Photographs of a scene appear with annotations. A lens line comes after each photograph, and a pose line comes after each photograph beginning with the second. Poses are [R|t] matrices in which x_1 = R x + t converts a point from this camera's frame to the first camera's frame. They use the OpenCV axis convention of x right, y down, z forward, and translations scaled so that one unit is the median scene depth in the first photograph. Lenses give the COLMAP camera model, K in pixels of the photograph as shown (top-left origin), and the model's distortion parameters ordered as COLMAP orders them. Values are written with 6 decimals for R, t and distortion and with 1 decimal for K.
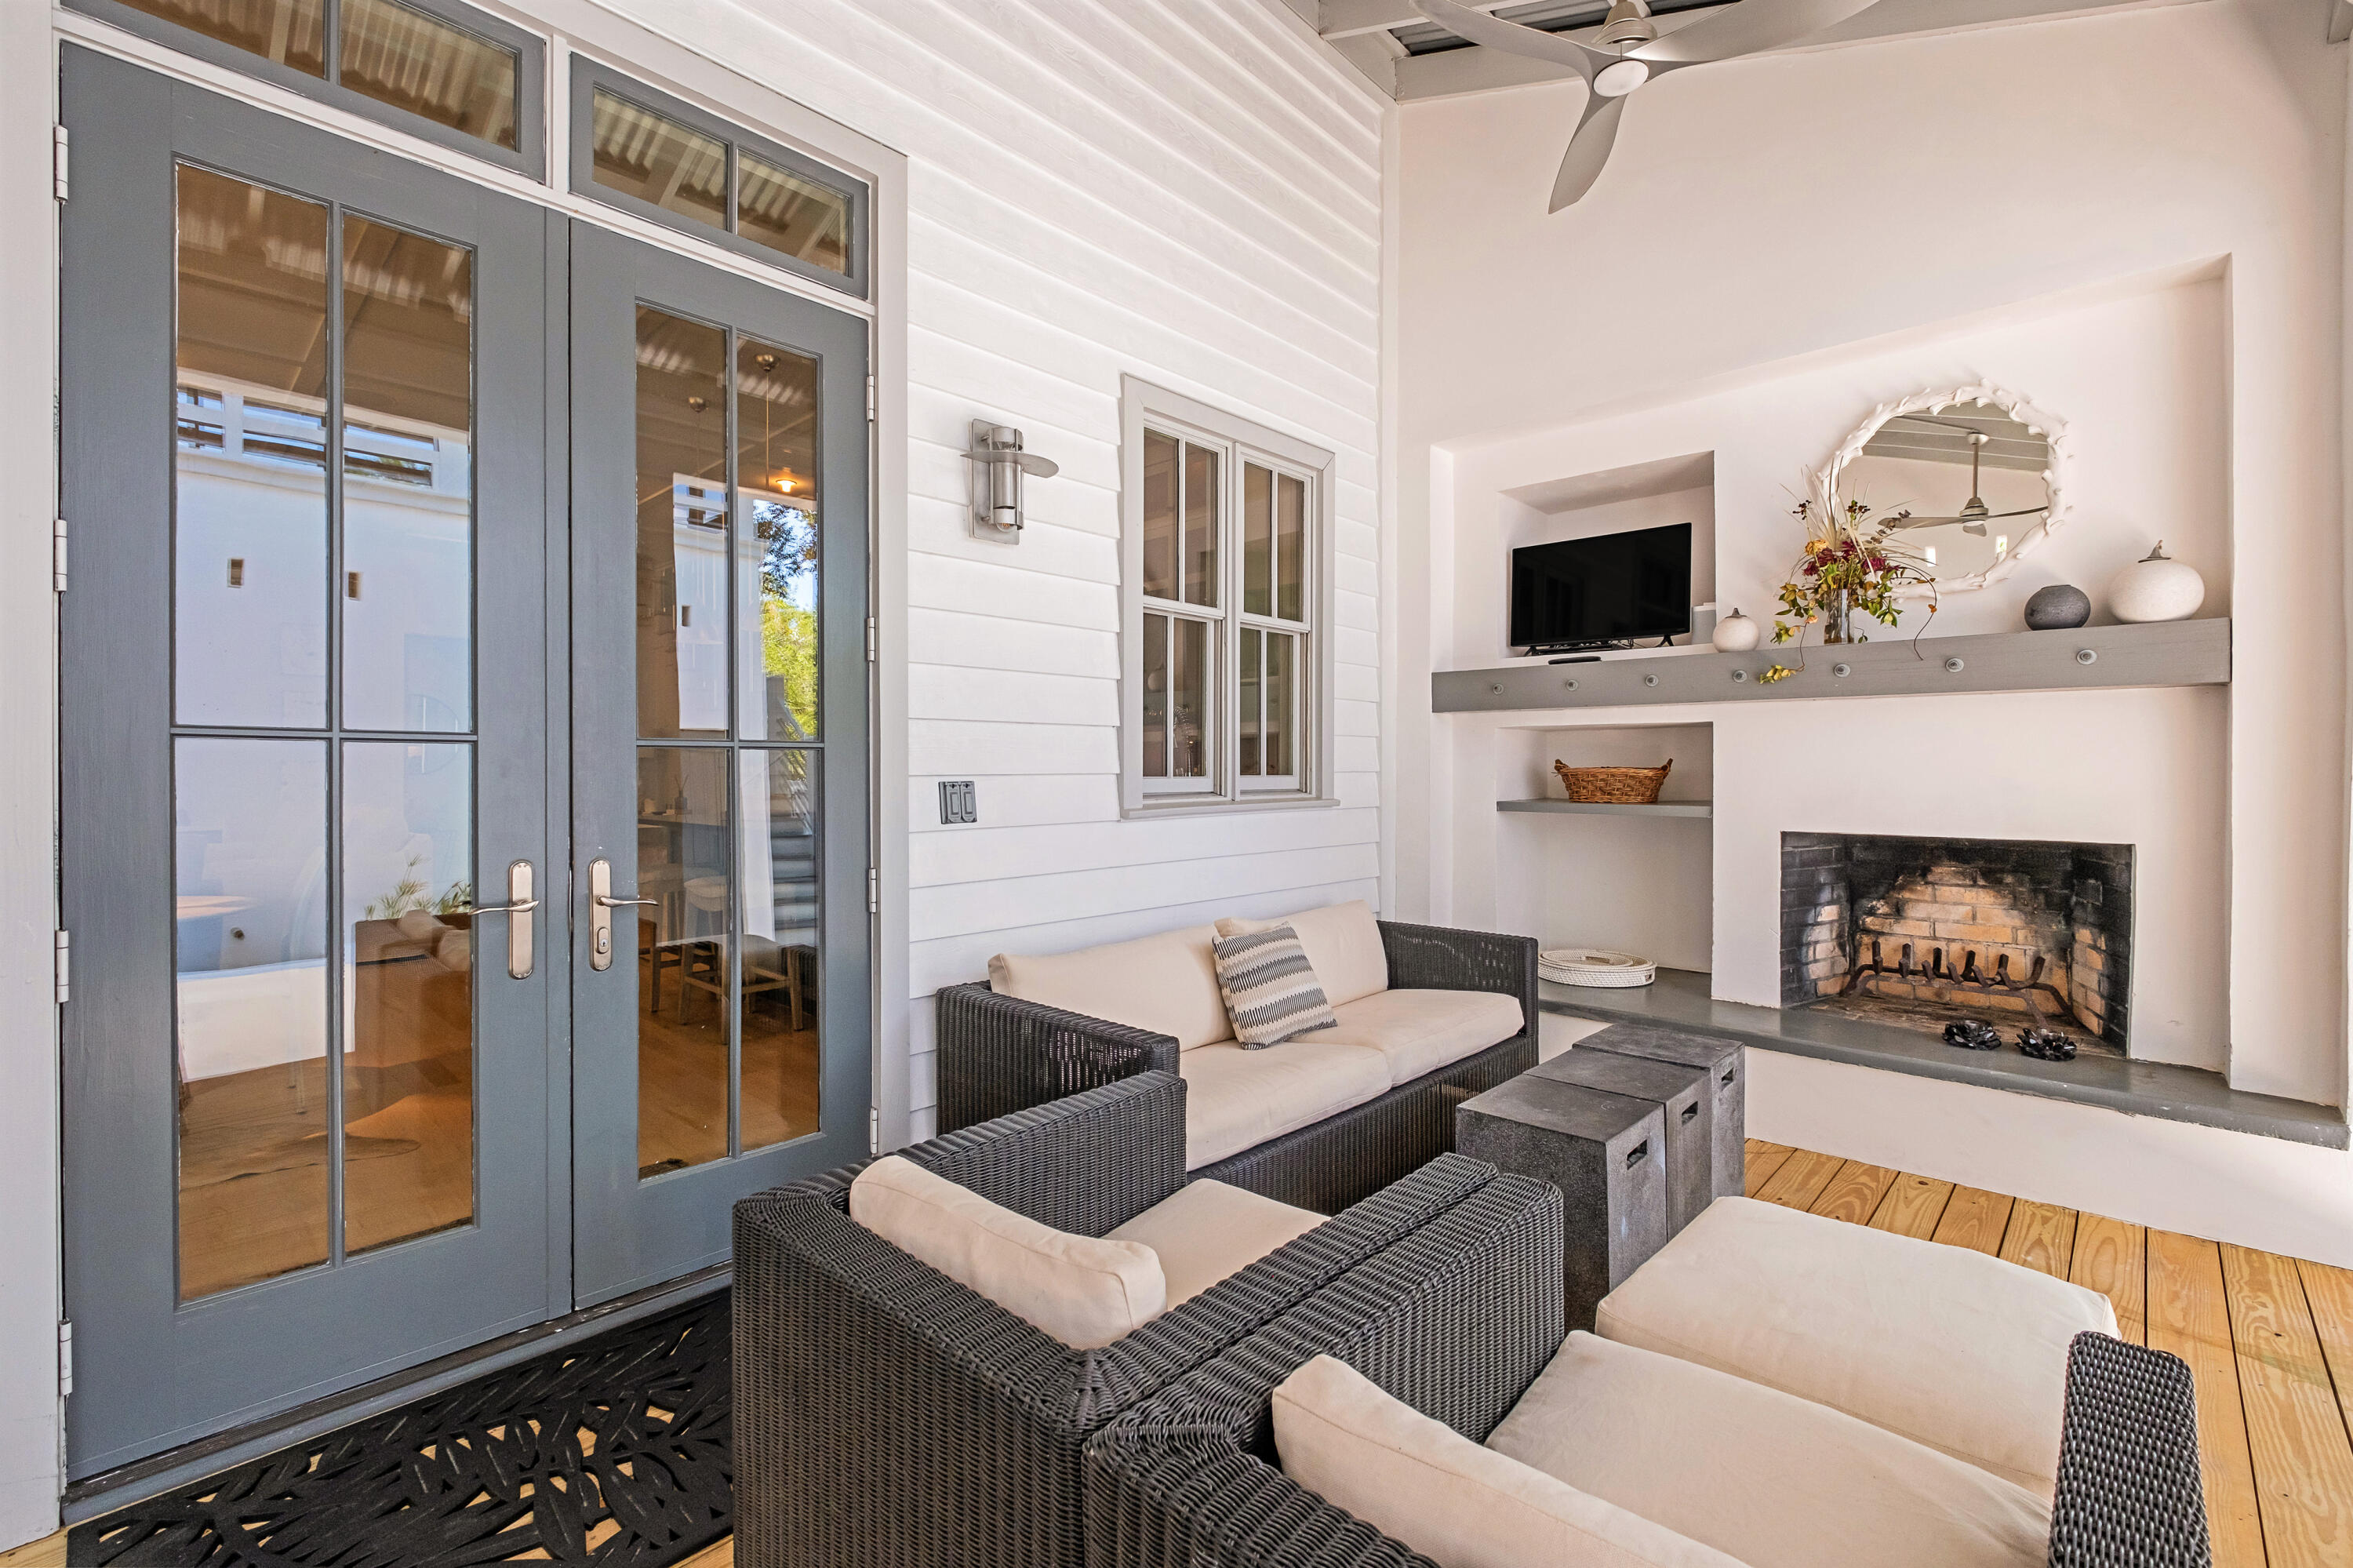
lens RADIAL K [[1007.9, 0, 1170.6], [0, 1007.9, 772.8], [0, 0, 1]] dist [0.001218, -0.000167]
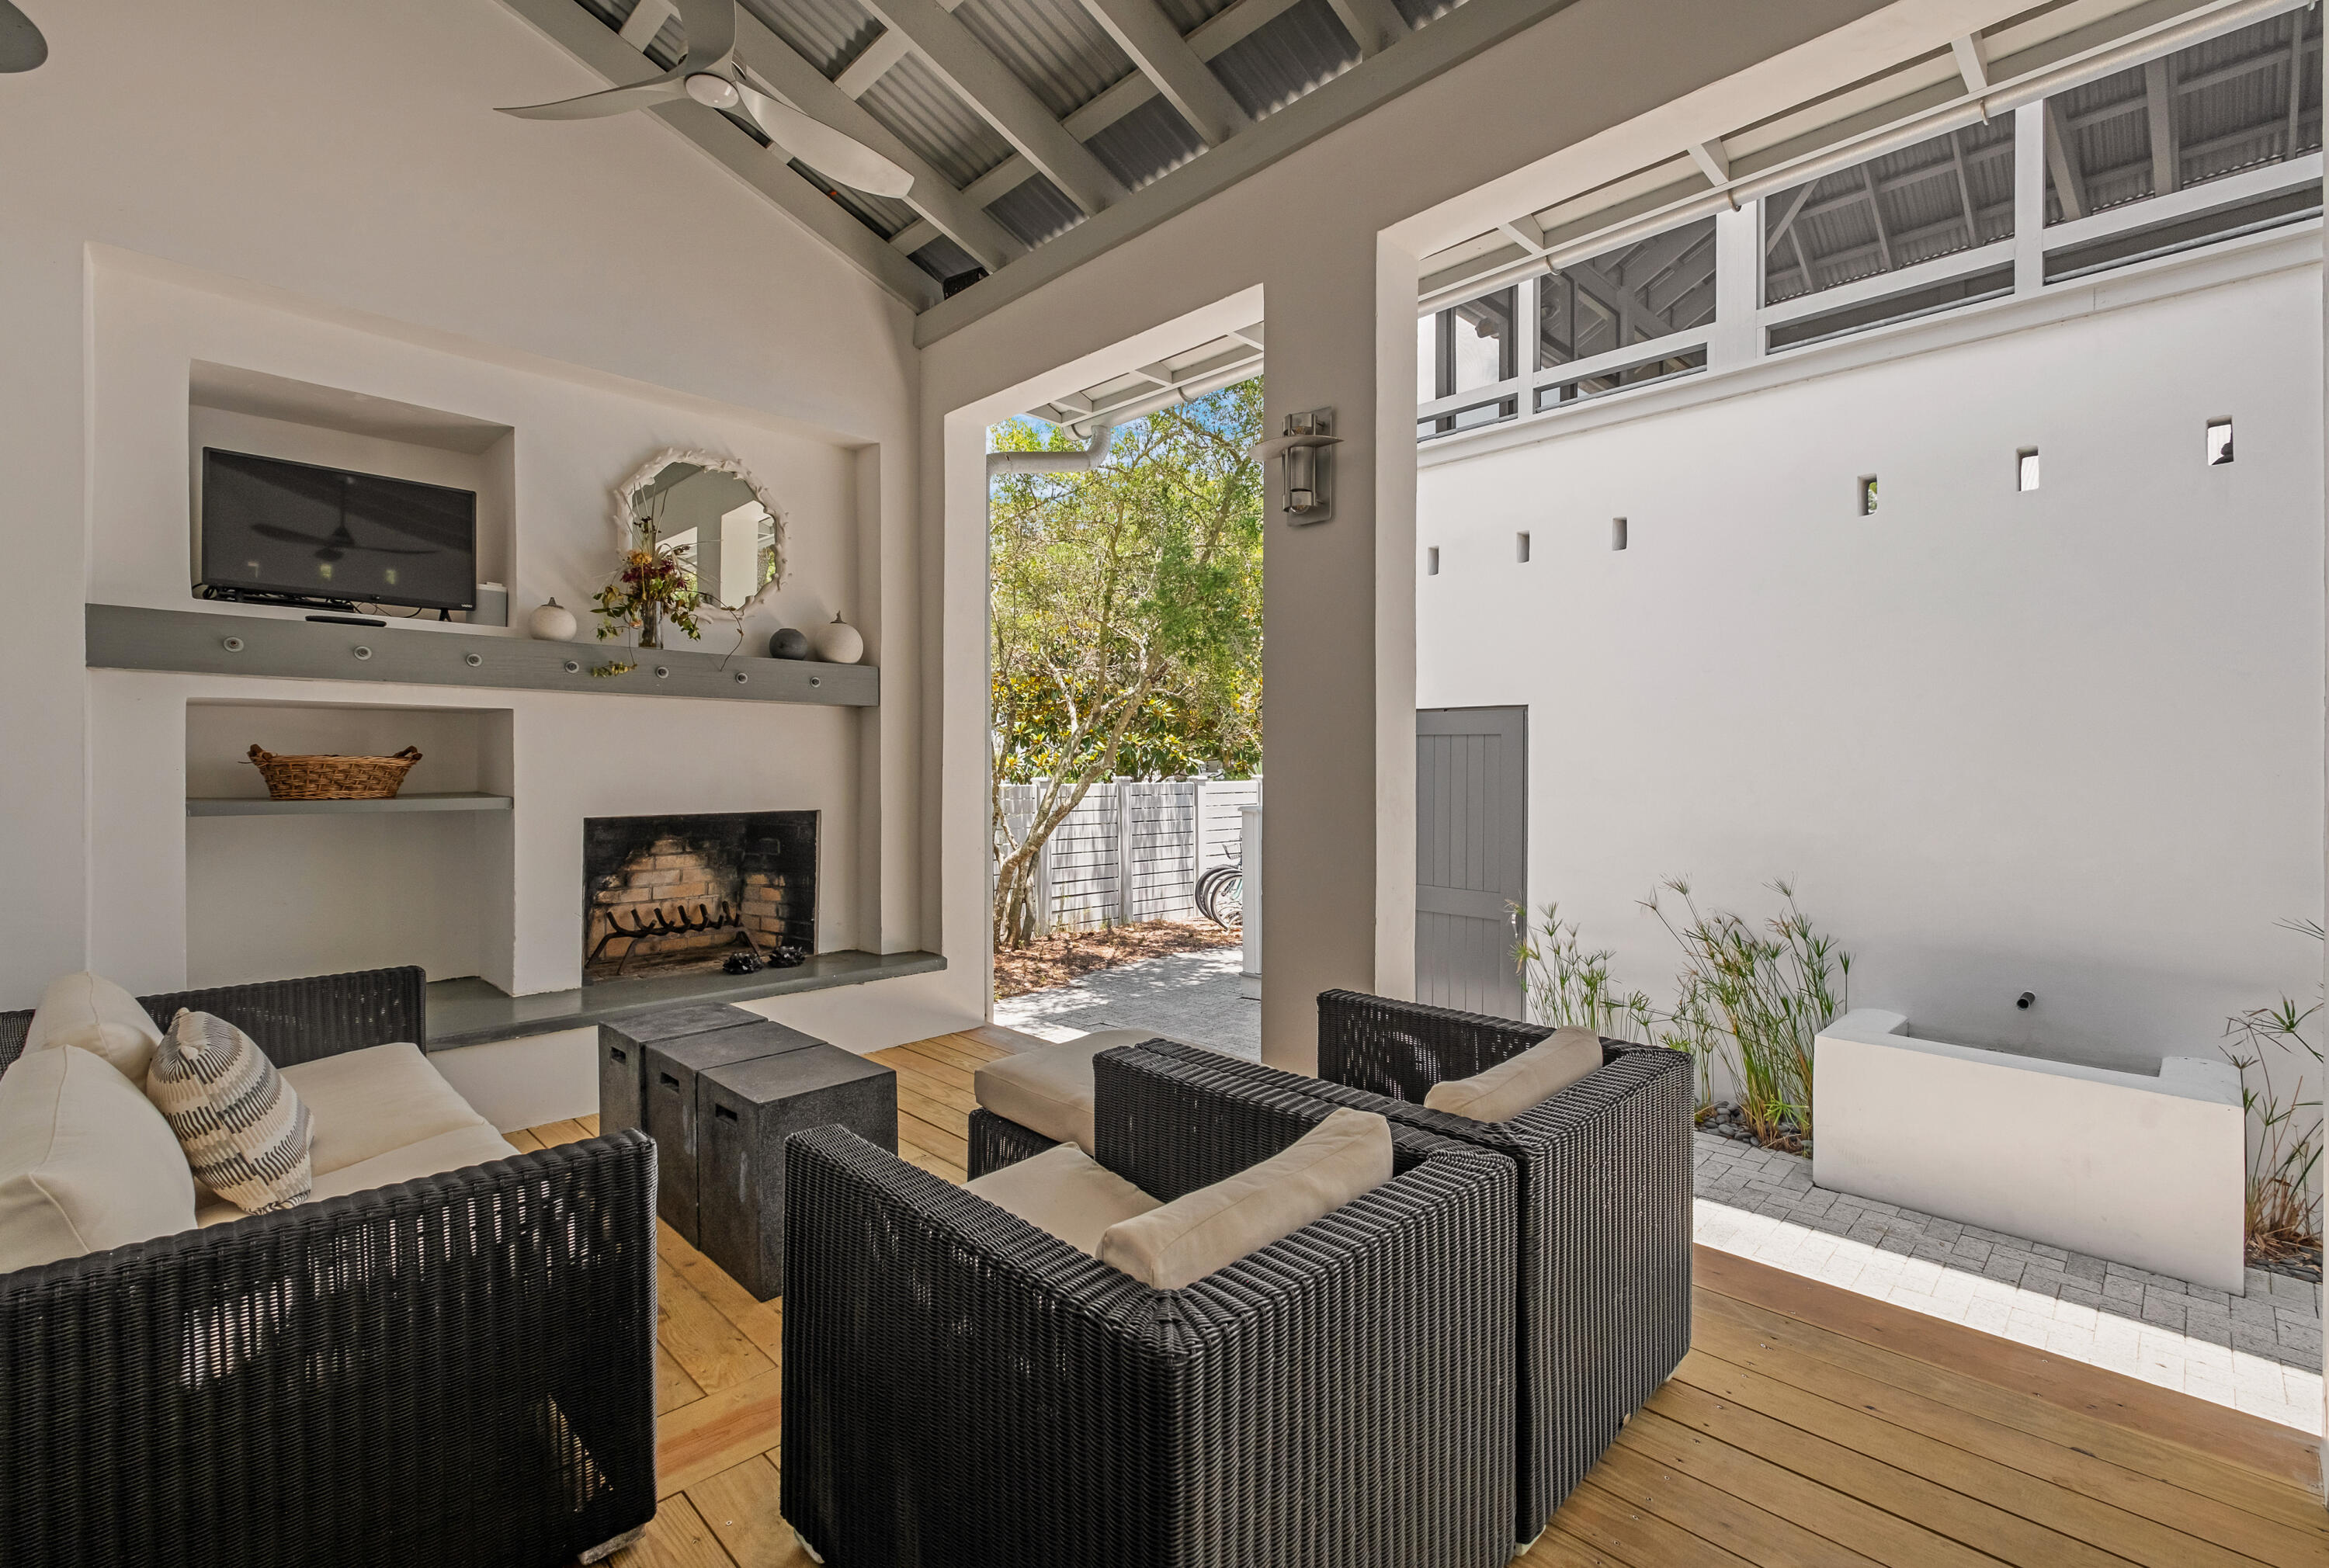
lens RADIAL K [[1014.8, 0, 1164.5], [0, 1014.8, 784.0], [0, 0, 1]] dist [-0.003676, -0.000787]
pose [[0.013759, -0.020377, 0.999698, -0.439871], [0.000922, 0.999792, 0.020367, 0.001713], [-0.999905, 0.000641, 0.013775, 0.381971]]
